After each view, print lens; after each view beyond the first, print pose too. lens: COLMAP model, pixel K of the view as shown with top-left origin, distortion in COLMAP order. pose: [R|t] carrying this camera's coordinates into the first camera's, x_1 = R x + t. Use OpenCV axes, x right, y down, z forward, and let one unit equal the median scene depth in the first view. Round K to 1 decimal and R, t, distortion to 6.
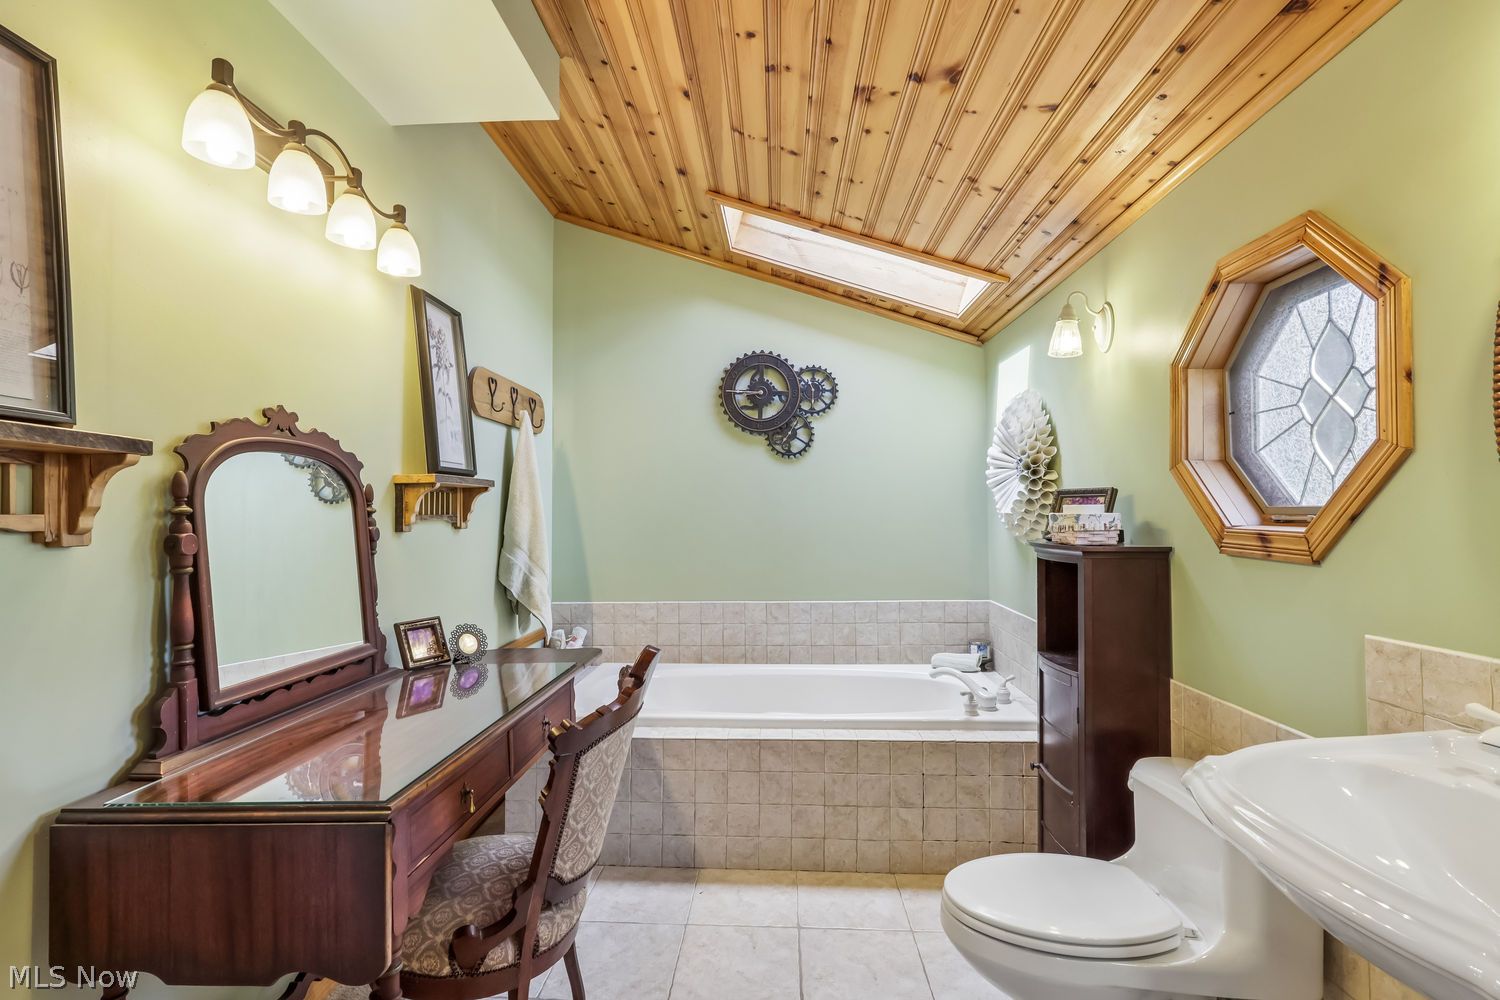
lens RADIAL K [[702.8, 0, 751.0], [0, 702.8, 499.8], [0, 0, 1]] dist [-0.005122, 0.000413]
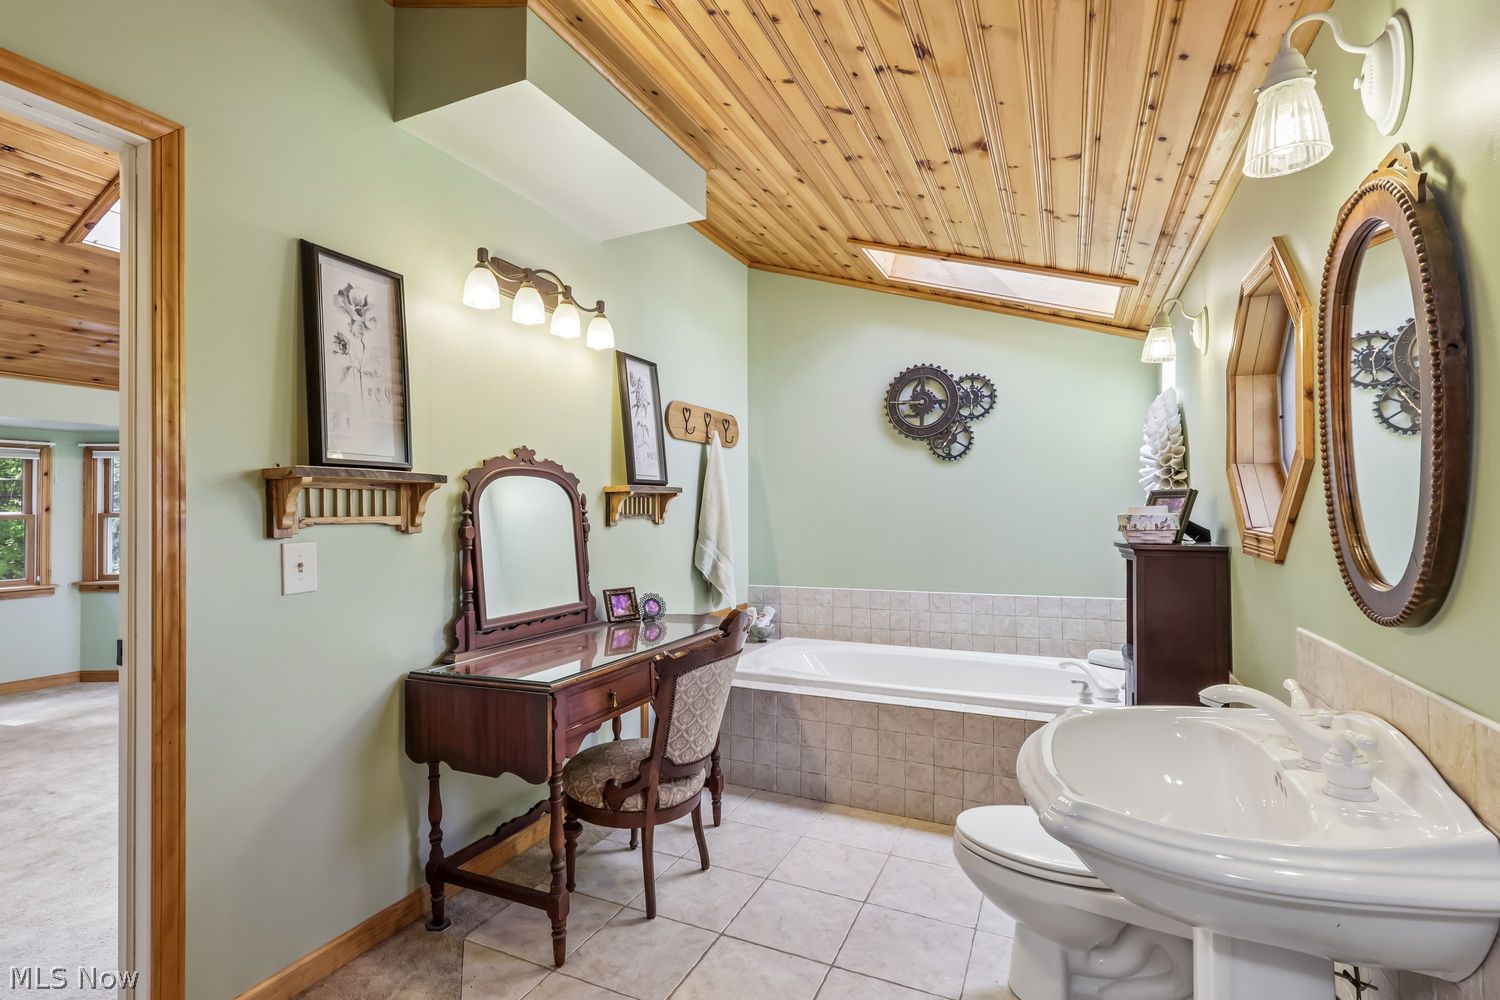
lens RADIAL K [[702.8, 0, 748.0], [0, 702.8, 498.0], [0, 0, 1]] dist [-0.005122, 0.000413]
pose [[0.925556, -0.007471, -0.378538, 0.286572], [0.009159, 0.999955, 0.002660, -0.011935], [0.378501, -0.005929, 0.925582, -0.200707]]
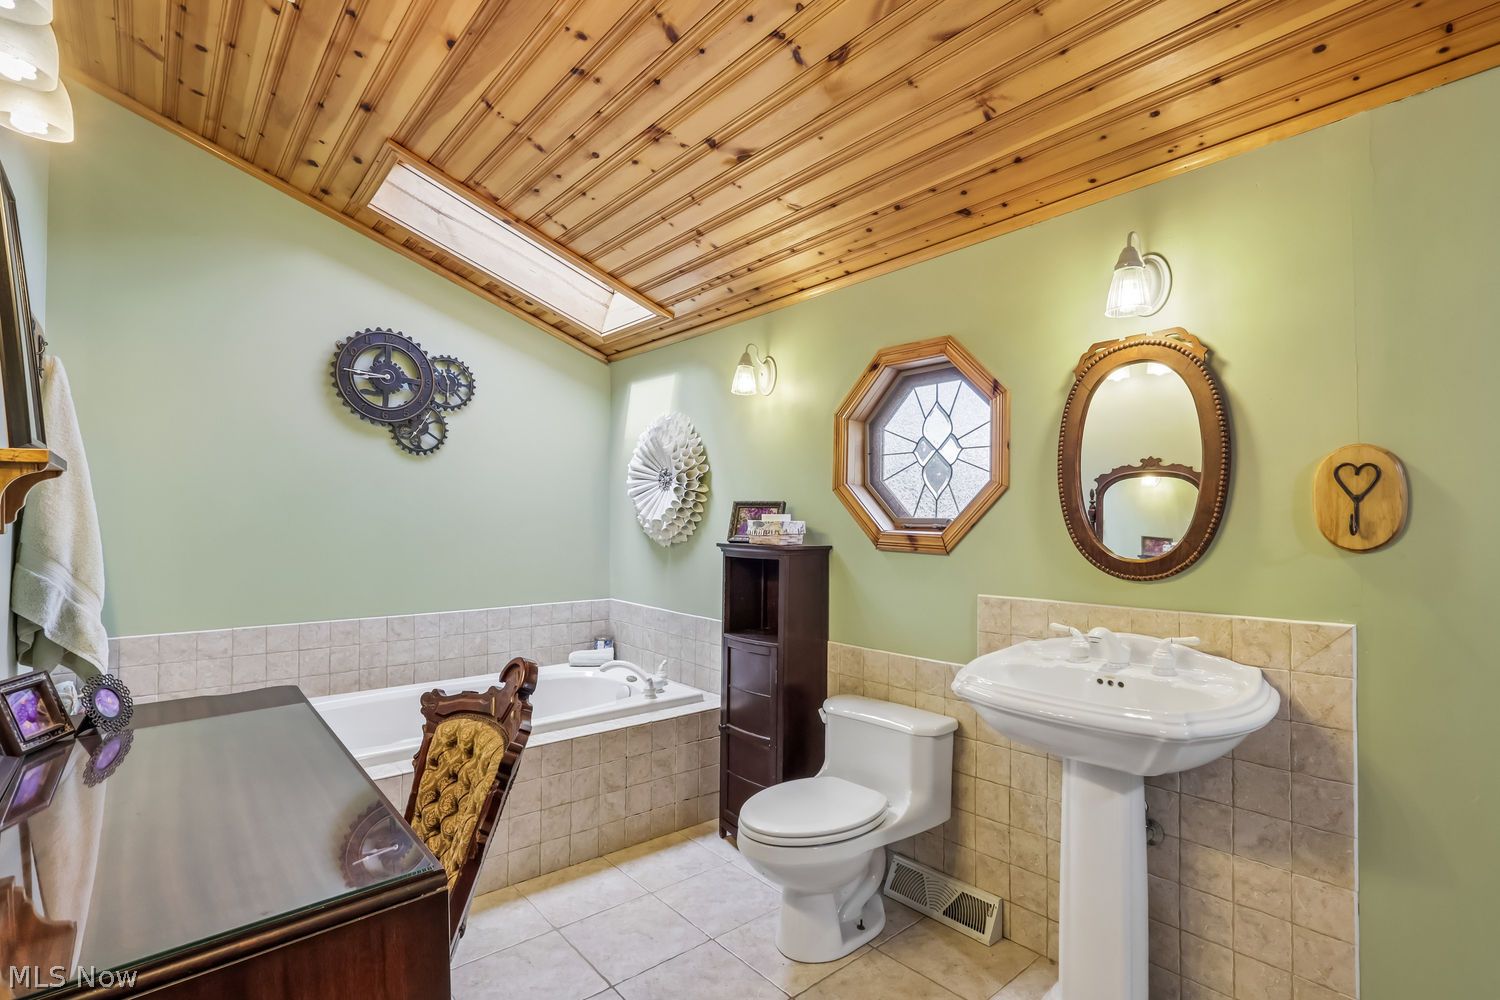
lens RADIAL K [[702.8, 0, 765.0], [0, 702.8, 513.2], [0, 0, 1]] dist [-0.005122, 0.000413]
pose [[0.723672, 0.018290, 0.689901, -0.394188], [-0.026630, 0.999644, 0.001433, 0.003525], [-0.689630, -0.019409, 0.723902, 0.072002]]
